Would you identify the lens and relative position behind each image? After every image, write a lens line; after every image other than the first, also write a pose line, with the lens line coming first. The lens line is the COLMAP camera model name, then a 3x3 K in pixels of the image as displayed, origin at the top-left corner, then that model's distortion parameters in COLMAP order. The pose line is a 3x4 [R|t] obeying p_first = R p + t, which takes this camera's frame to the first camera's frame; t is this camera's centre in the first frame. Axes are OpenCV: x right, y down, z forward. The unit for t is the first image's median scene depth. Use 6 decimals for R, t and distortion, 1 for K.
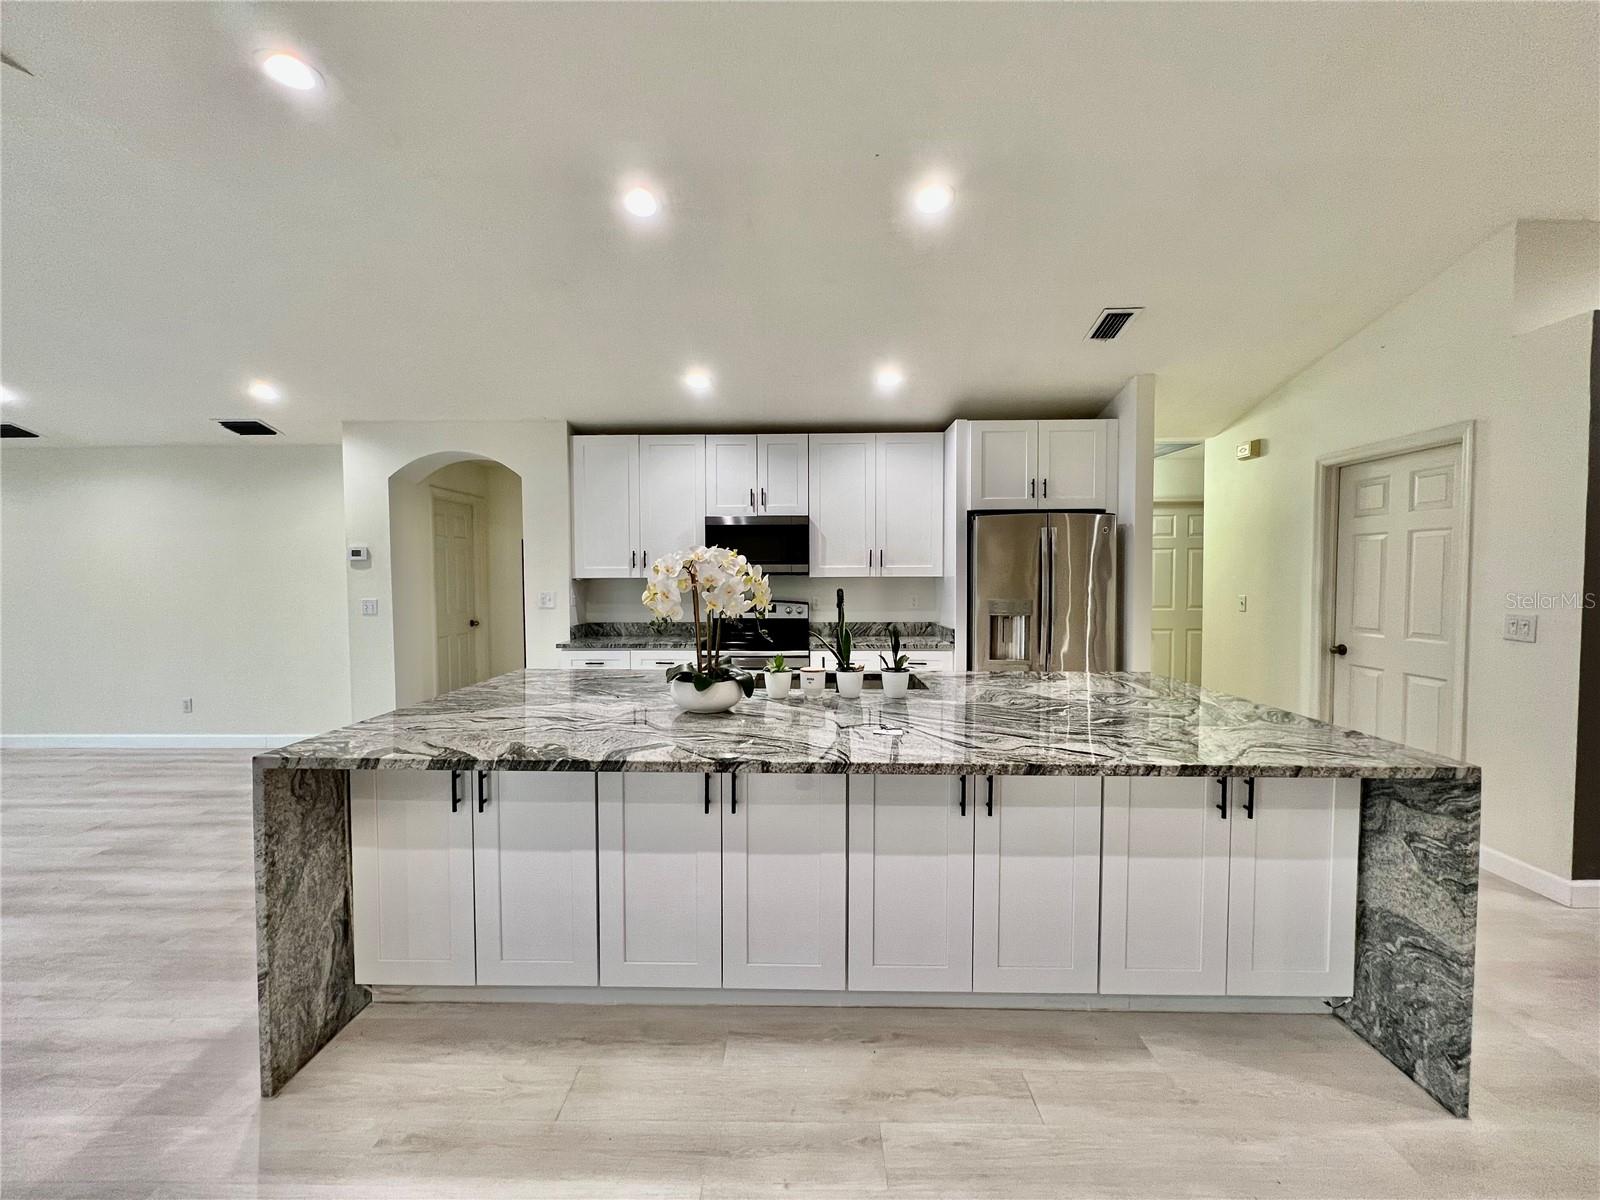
lens RADIAL K [[638.5, 0, 794.2], [0, 638.5, 597.4], [0, 0, 1]] dist [-0.000778, -0.000021]
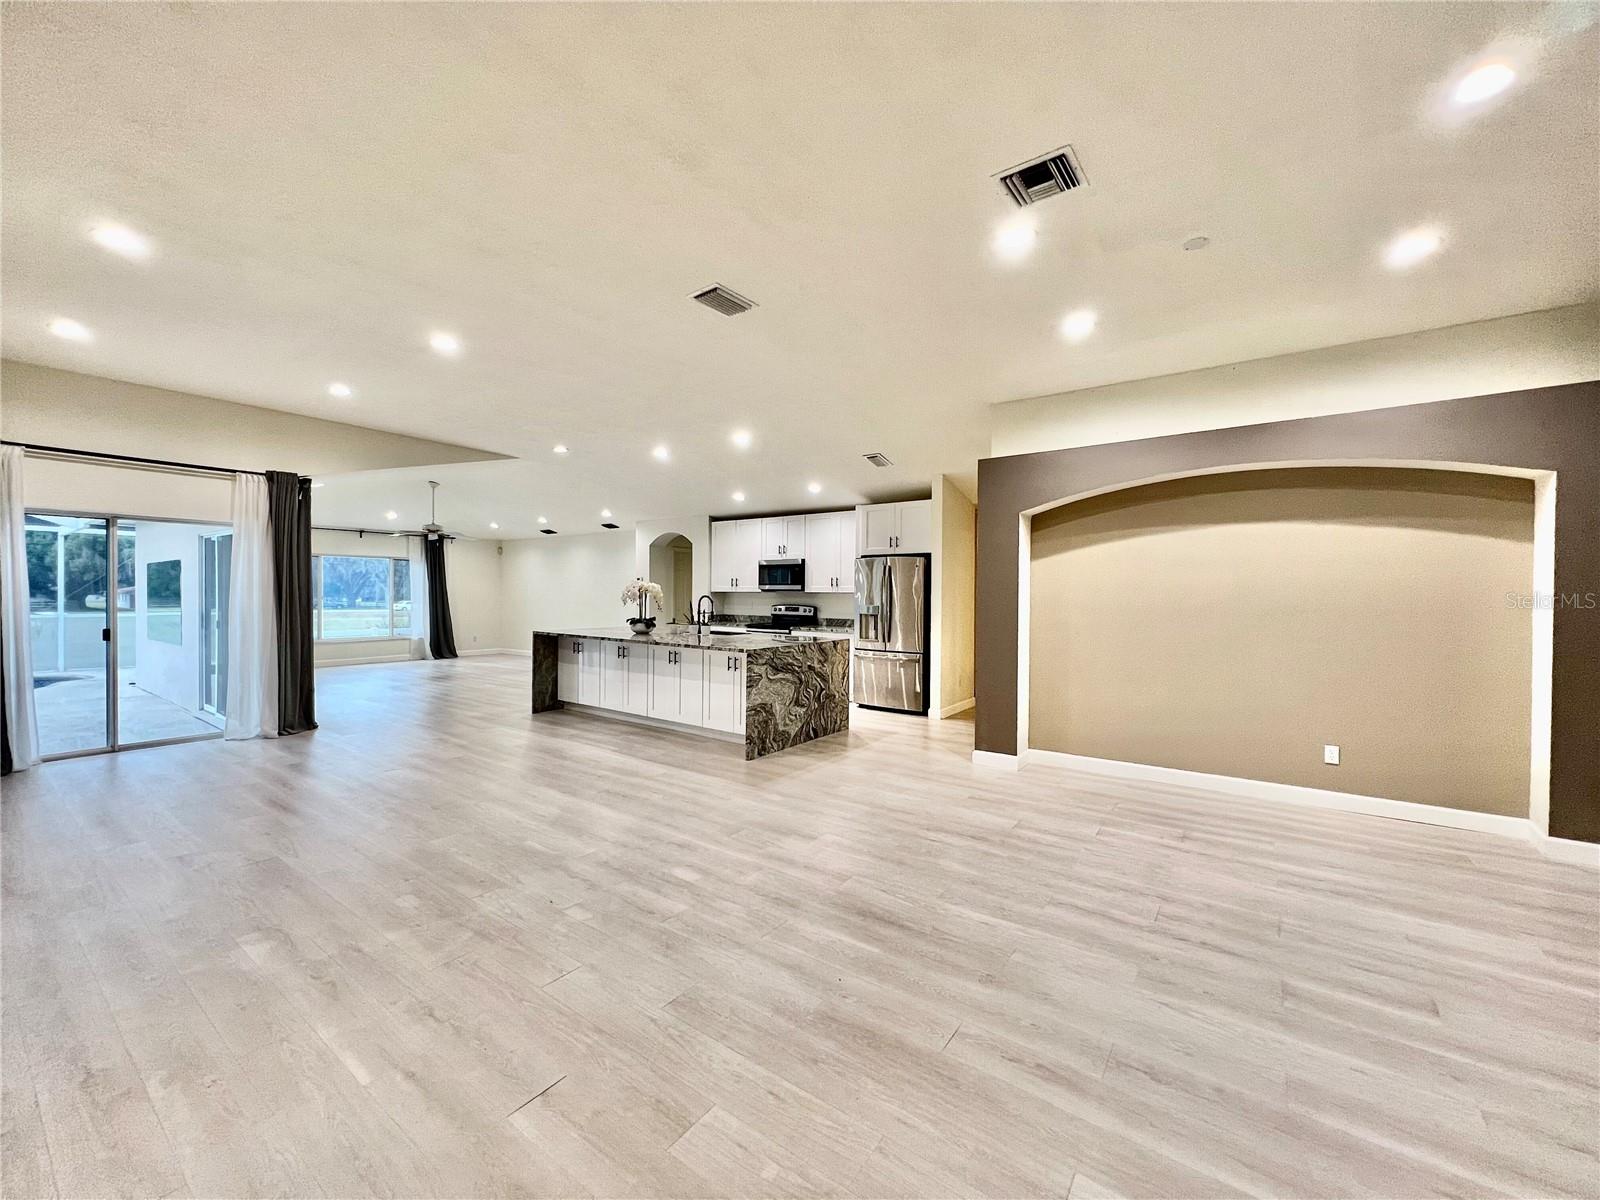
lens RADIAL K [[638.5, 0, 794.2], [0, 638.5, 597.4], [0, 0, 1]] dist [-0.000778, -0.000021]
pose [[0.816619, 0.014562, -0.576993, 1.066186], [-0.031021, 0.999344, -0.018684, 0.018746], [0.576343, 0.033157, 0.816535, -0.519718]]
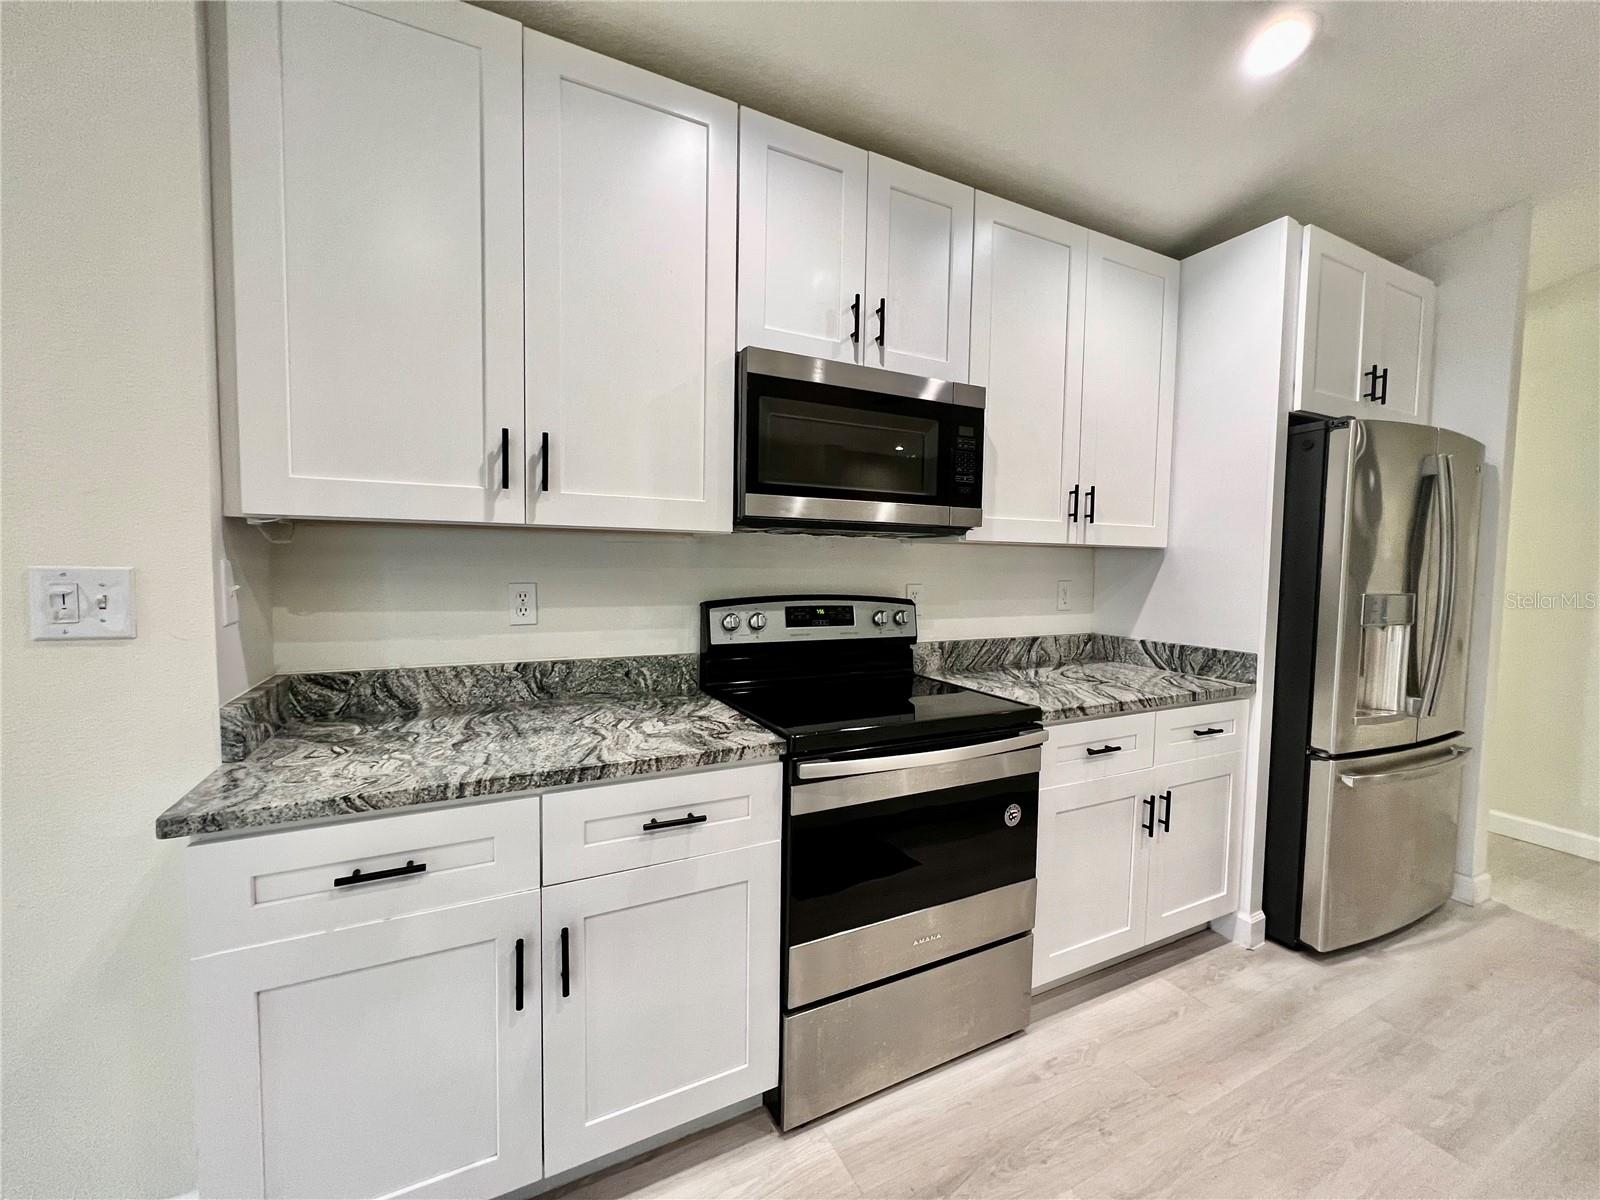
lens RADIAL K [[638.5, 0, 794.2], [0, 638.5, 597.4], [0, 0, 1]] dist [-0.000778, -0.000021]
pose [[0.881154, -0.009104, 0.472742, -0.275049], [-0.001432, 0.999759, 0.021923, -0.003339], [-0.472827, -0.019995, 0.880928, 0.689417]]
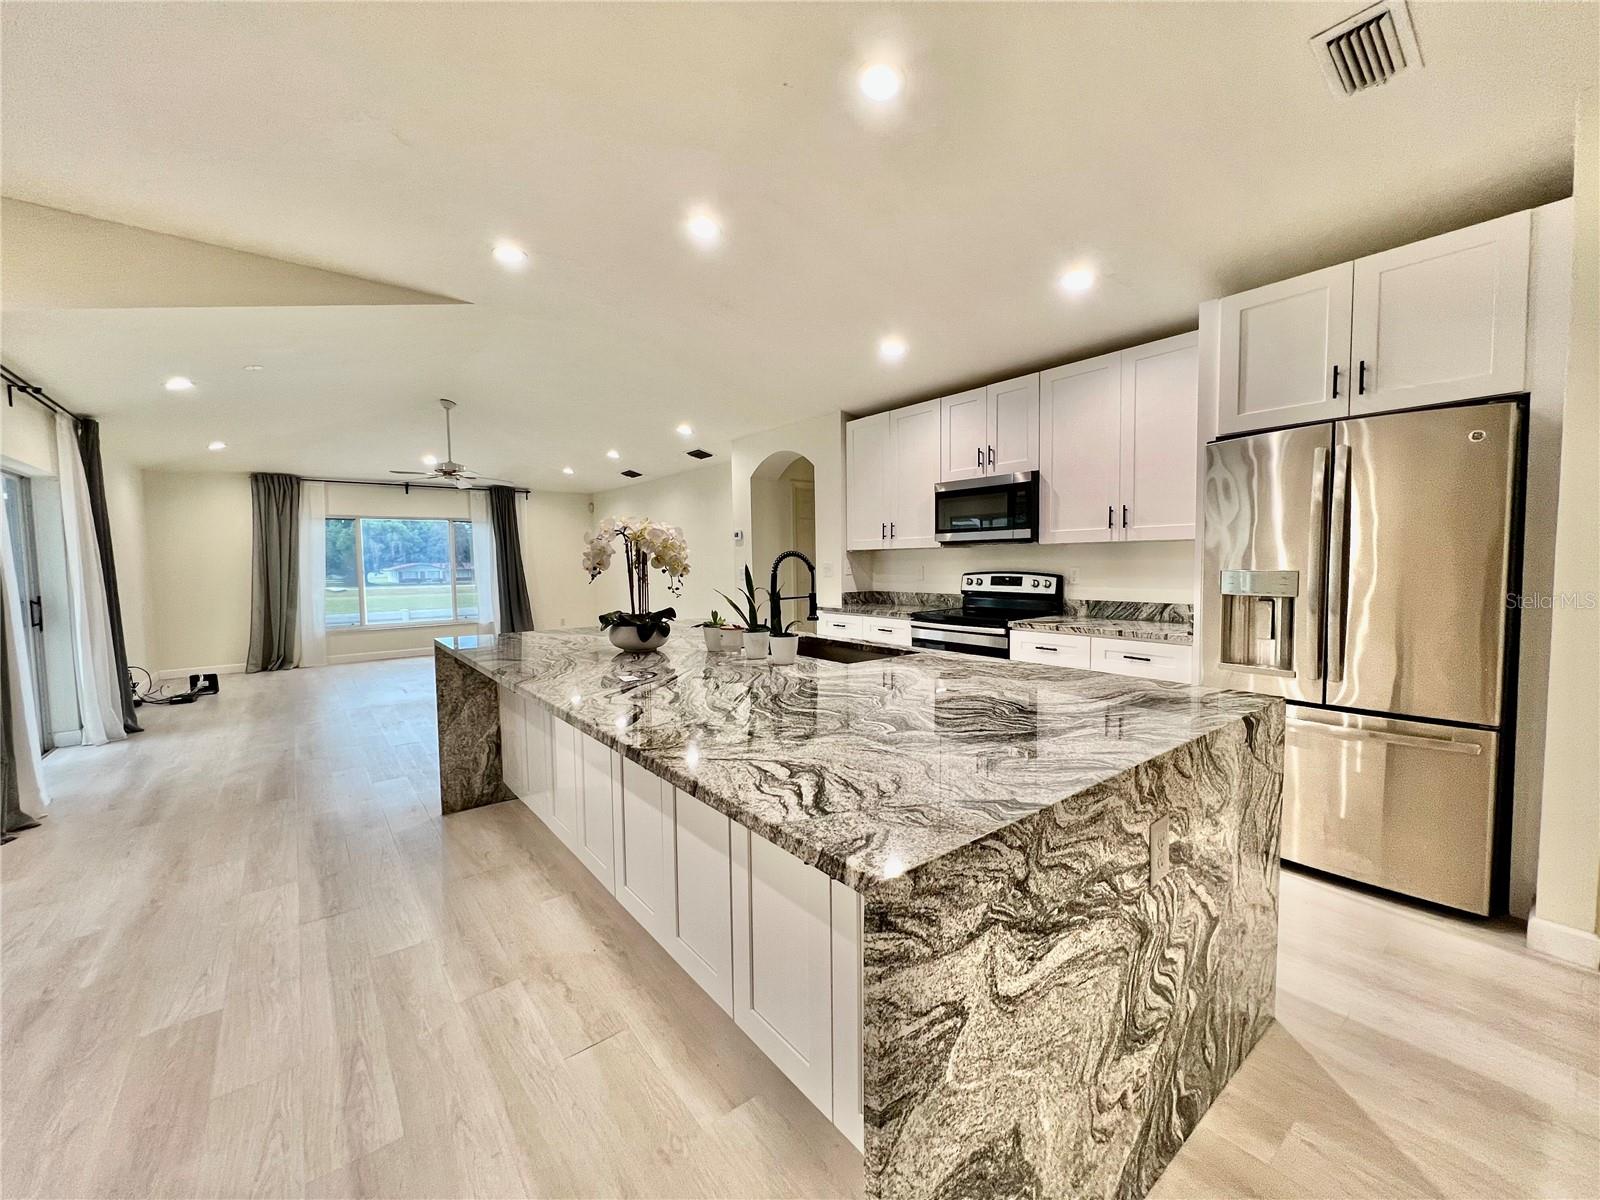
lens RADIAL K [[638.5, 0, 794.2], [0, 638.5, 597.4], [0, 0, 1]] dist [-0.000778, -0.000021]
pose [[0.631887, 0.039854, -0.774035, 0.476764], [-0.015941, 0.999134, 0.038430, 0.011532], [0.774897, -0.011944, 0.631975, 0.220313]]
